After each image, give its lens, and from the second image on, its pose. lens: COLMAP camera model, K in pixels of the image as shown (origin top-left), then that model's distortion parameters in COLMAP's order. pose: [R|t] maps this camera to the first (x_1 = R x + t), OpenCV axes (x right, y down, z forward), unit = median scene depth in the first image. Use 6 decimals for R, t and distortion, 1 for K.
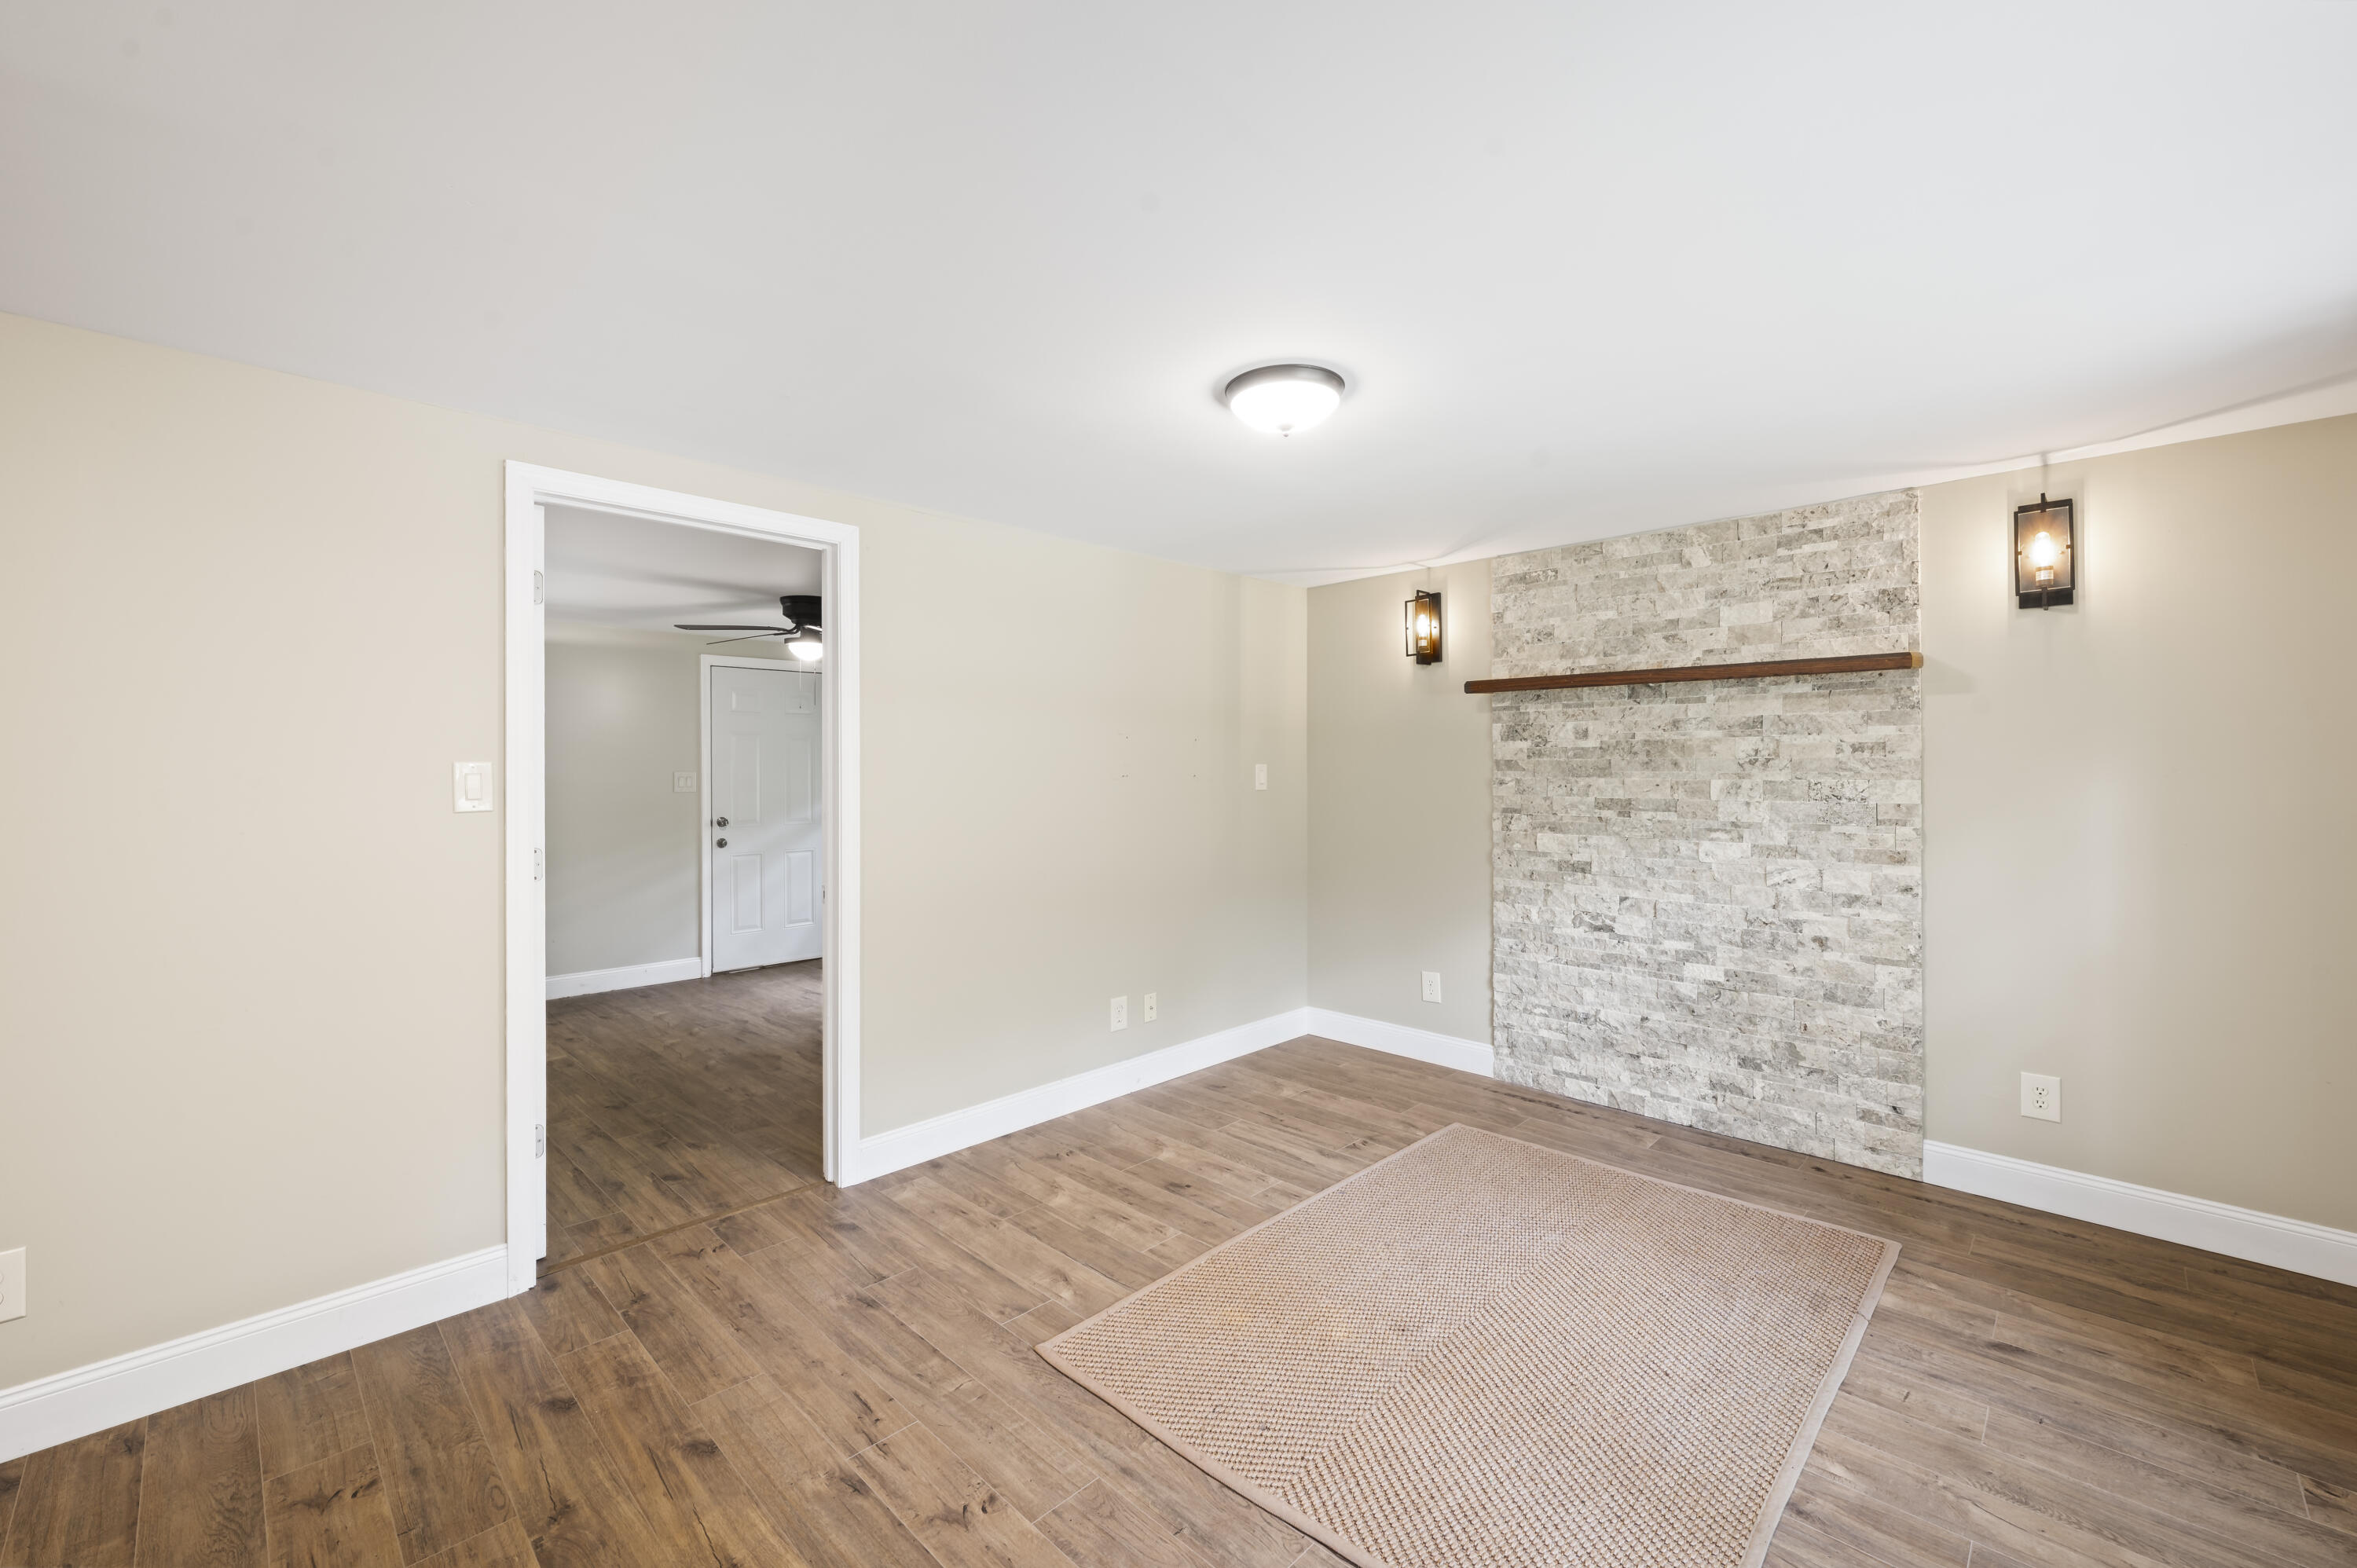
lens RADIAL K [[950.0, 0, 1166.9], [0, 950.0, 771.6], [0, 0, 1]] dist [-0.001574, -0.000418]
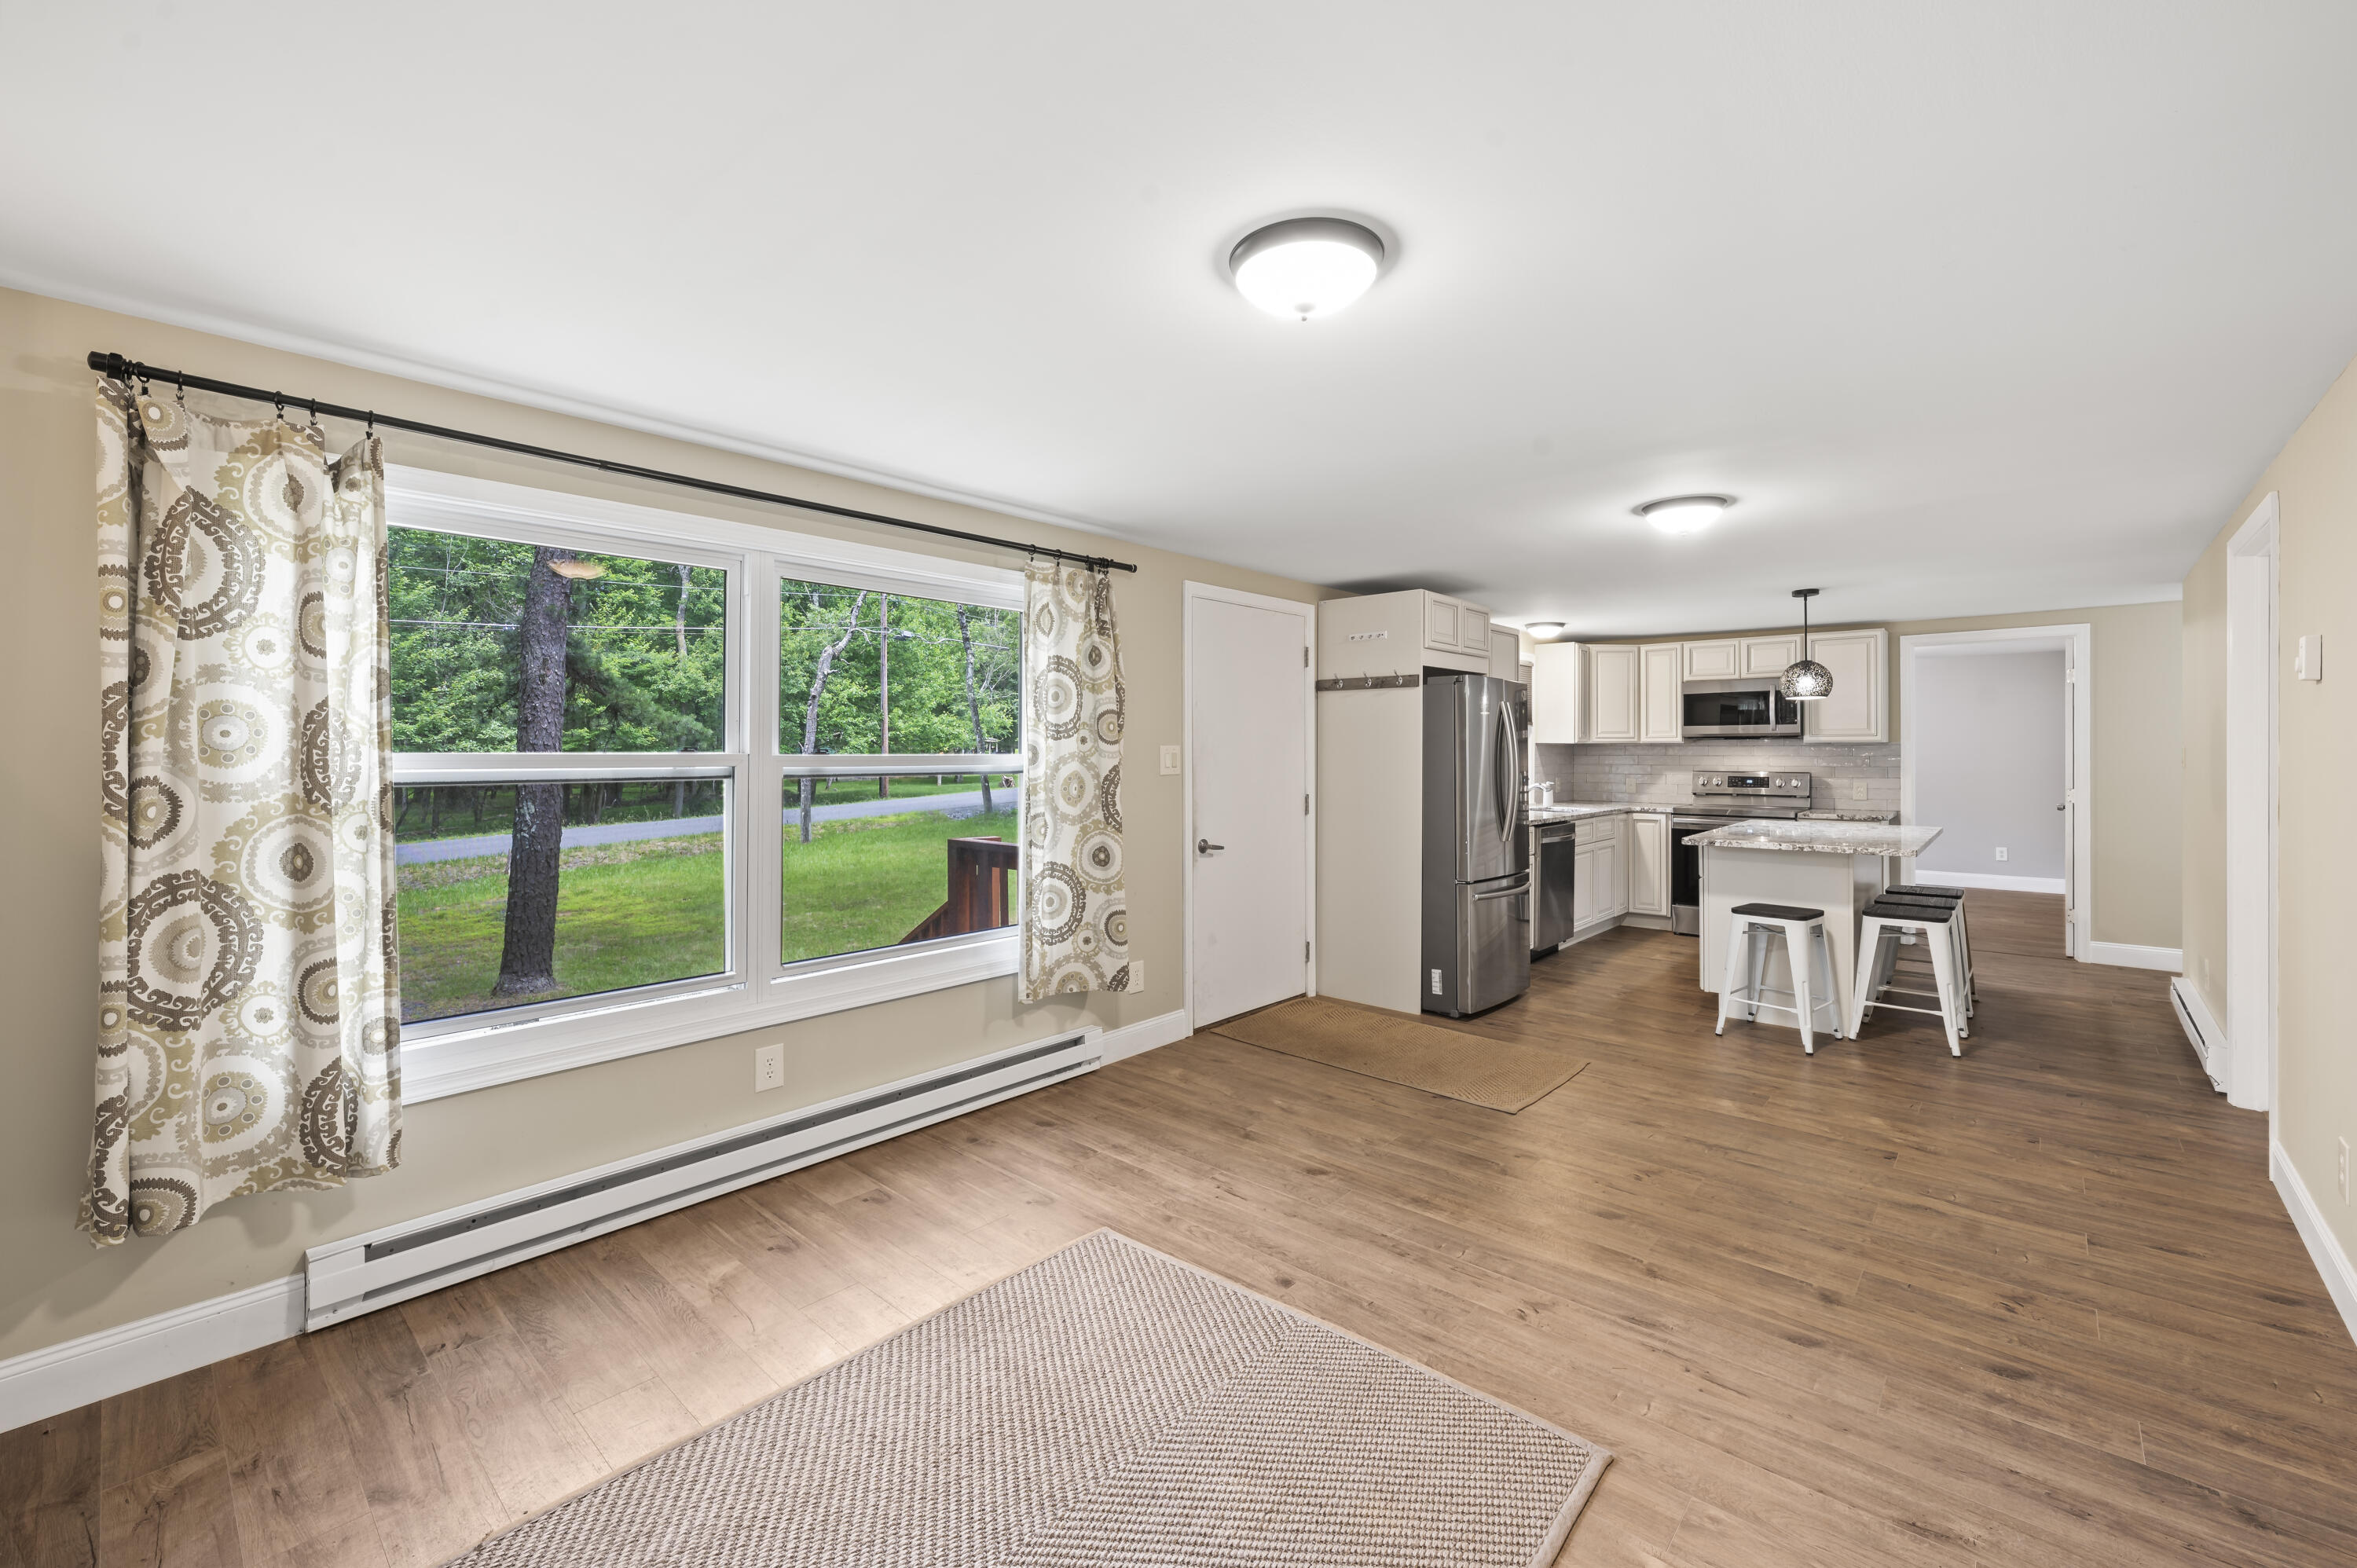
lens RADIAL K [[950.0, 0, 1163.1], [0, 950.0, 750.0], [0, 0, 1]] dist [-0.001574, -0.000418]
pose [[-0.999327, 0.004617, -0.036400, 0.181910], [0.004566, 0.999988, 0.001470, -0.002706], [0.036406, 0.001303, -0.999336, 1.195542]]
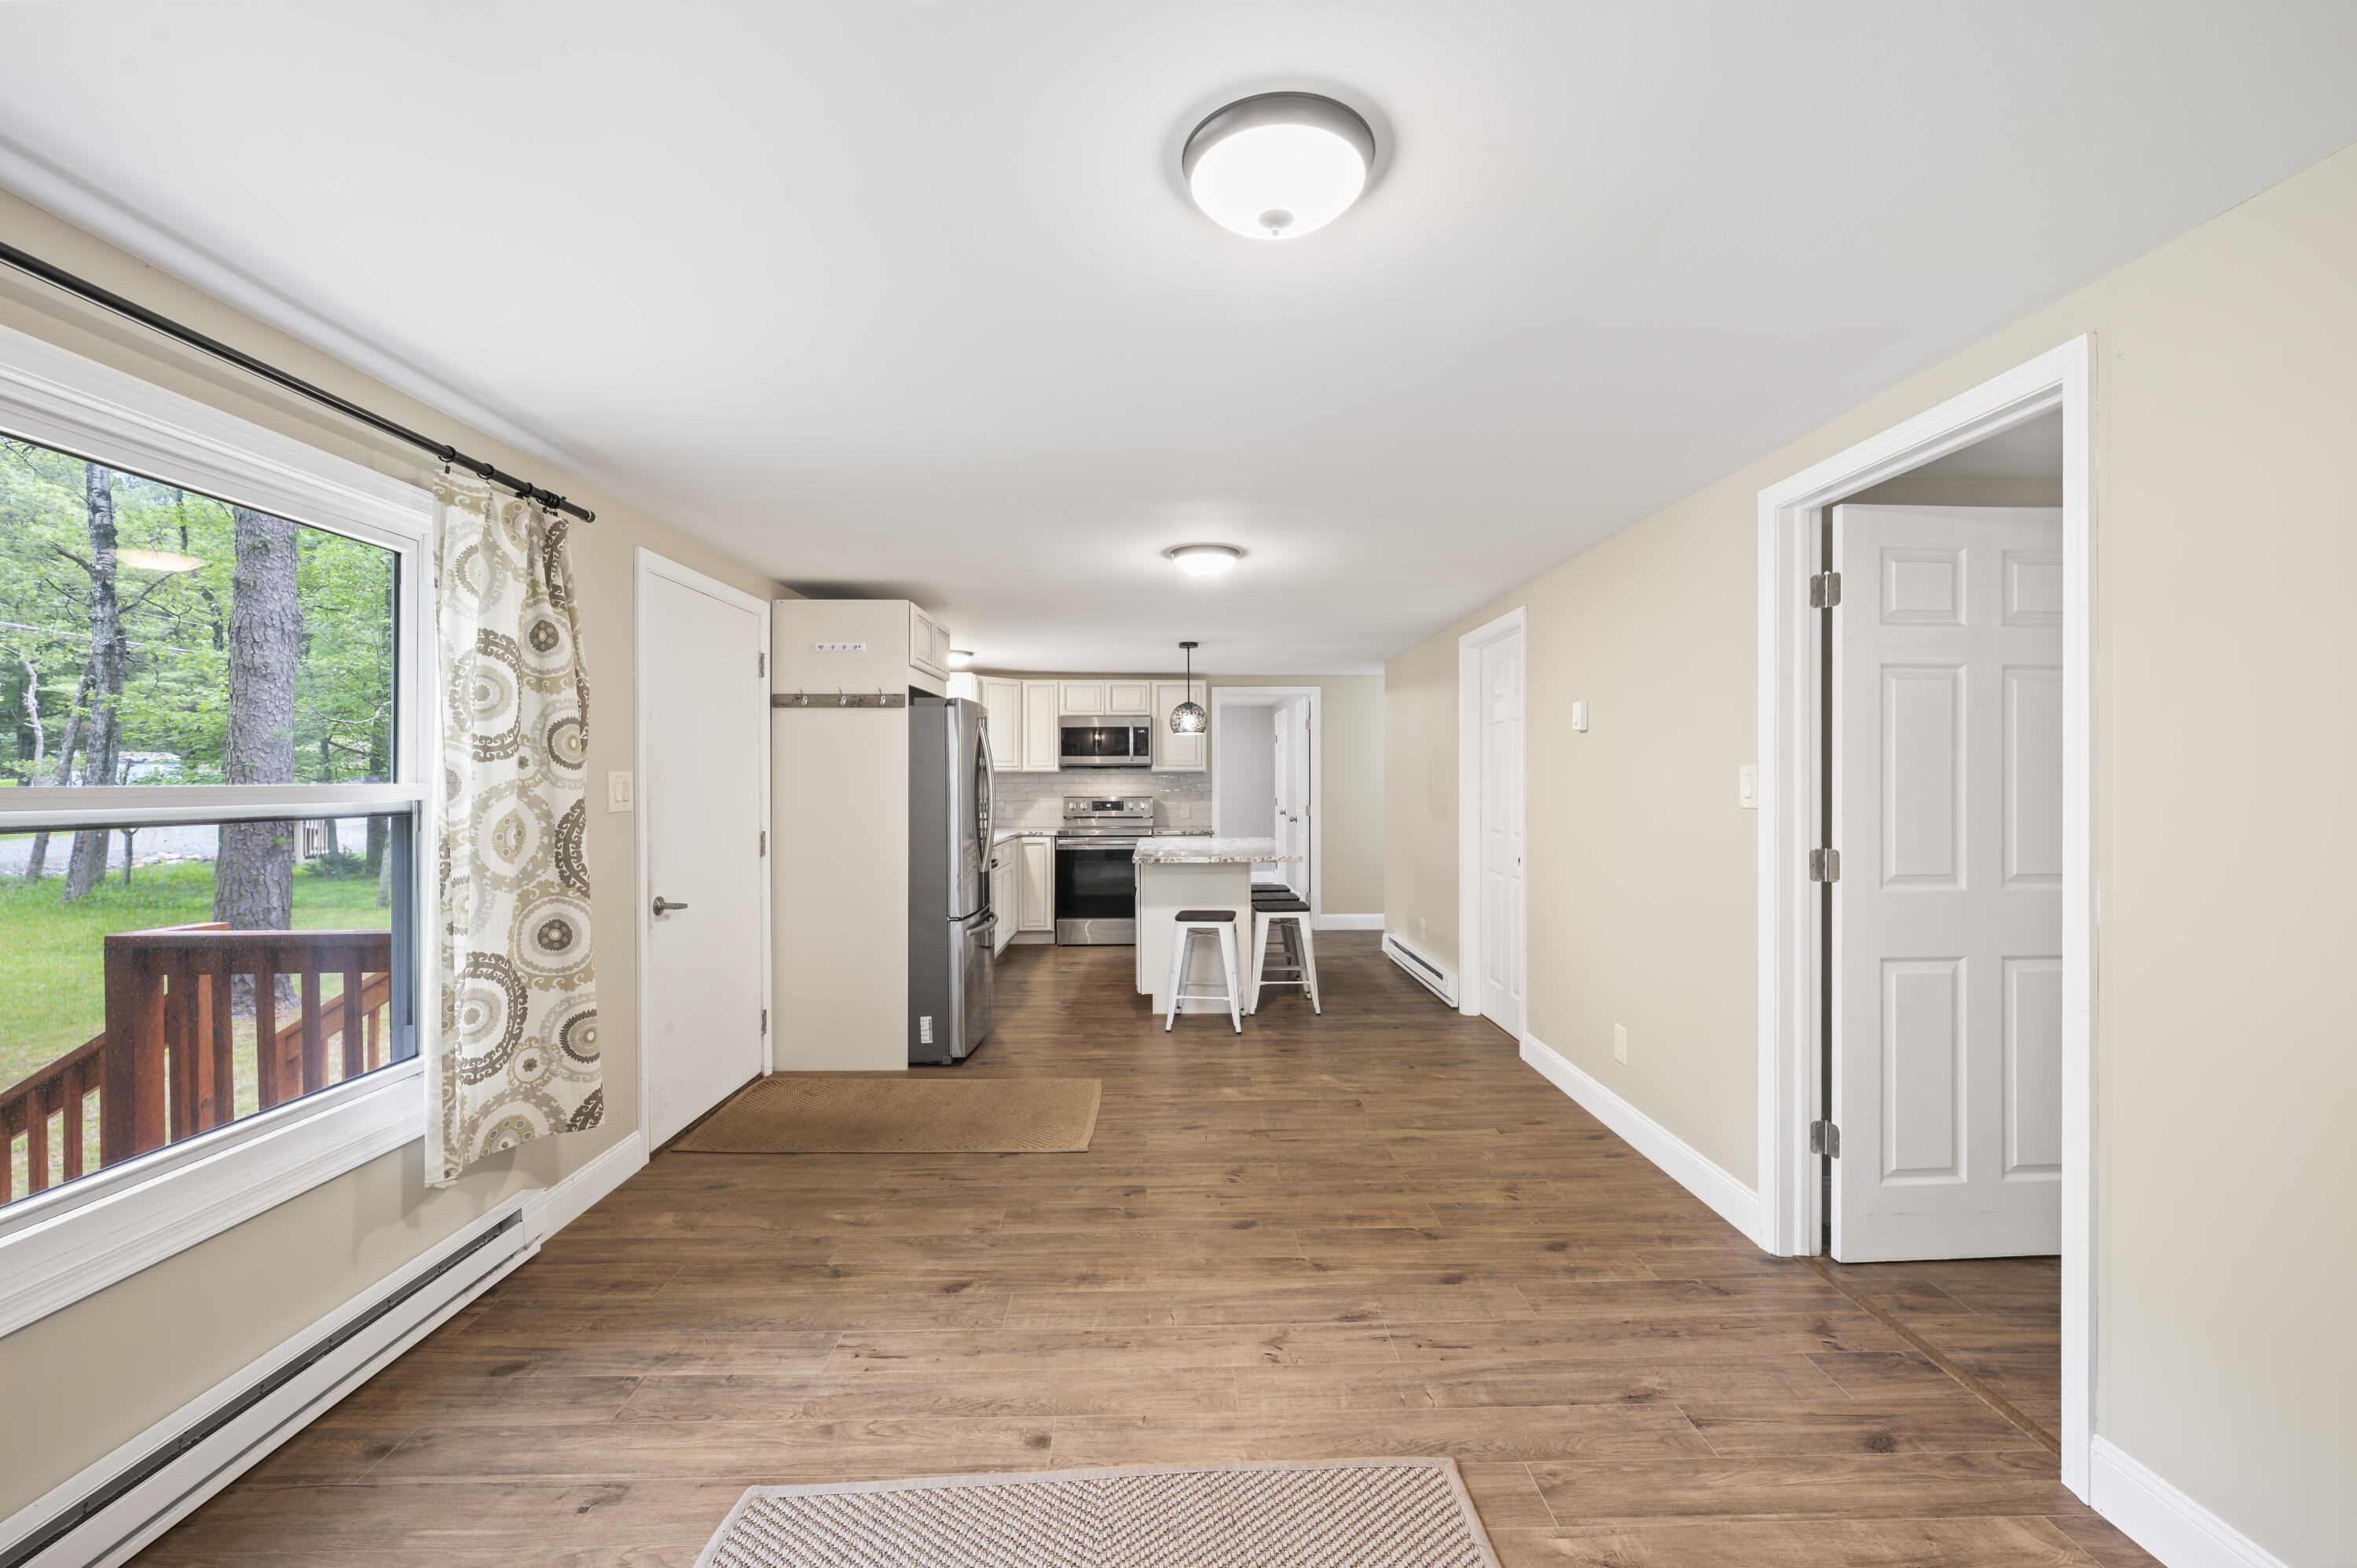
lens RADIAL K [[950.0, 0, 1167.8], [0, 950.0, 778.6], [0, 0, 1]] dist [-0.001574, -0.000418]
pose [[-0.703560, 0.007049, -0.710601, 0.417192], [0.006245, 0.999974, 0.003736, 0.000549], [0.710608, -0.001809, -0.703585, 0.936673]]
